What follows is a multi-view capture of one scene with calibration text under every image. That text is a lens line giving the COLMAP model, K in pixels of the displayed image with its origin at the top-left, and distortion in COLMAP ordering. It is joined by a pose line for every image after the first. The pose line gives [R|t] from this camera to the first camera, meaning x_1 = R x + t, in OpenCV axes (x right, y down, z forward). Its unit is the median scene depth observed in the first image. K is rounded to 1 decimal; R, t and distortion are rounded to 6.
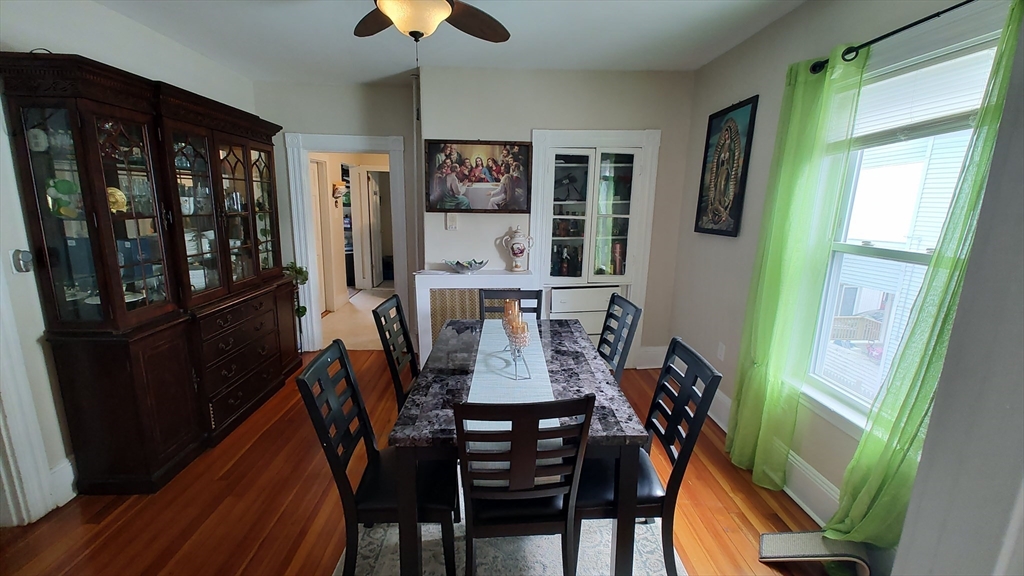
lens RADIAL K [[422.4, 0, 512.6], [0, 422.4, 286.3], [0, 0, 1]] dist [-0.003147, 0.001124]
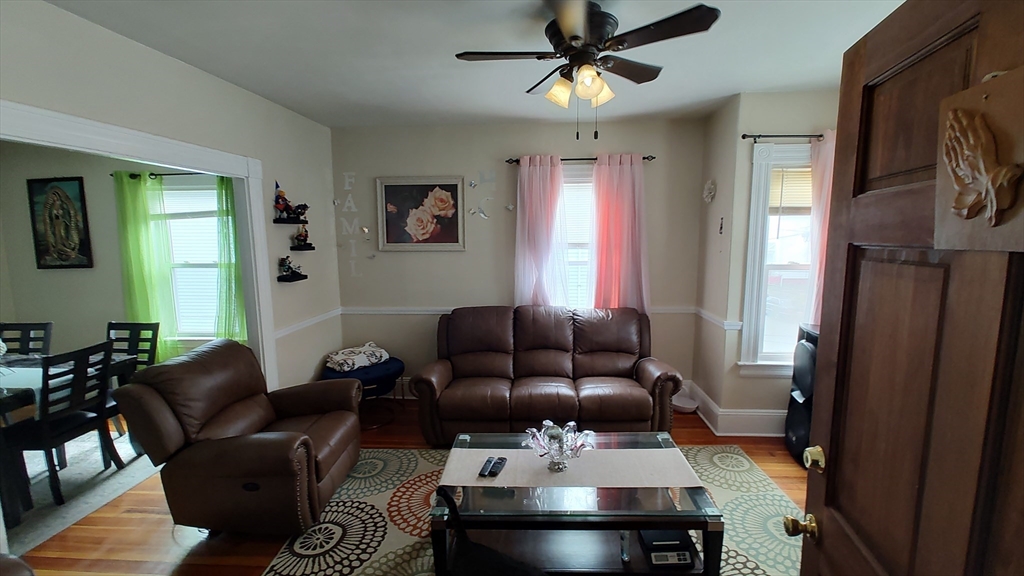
lens RADIAL K [[422.4, 0, 536.3], [0, 422.4, 296.9], [0, 0, 1]] dist [-0.003147, 0.001124]
pose [[0.073263, -0.164386, 0.983672, -0.892905], [0.202776, 0.968175, 0.146694, 0.087293], [-0.976481, 0.188718, 0.104265, -0.711907]]
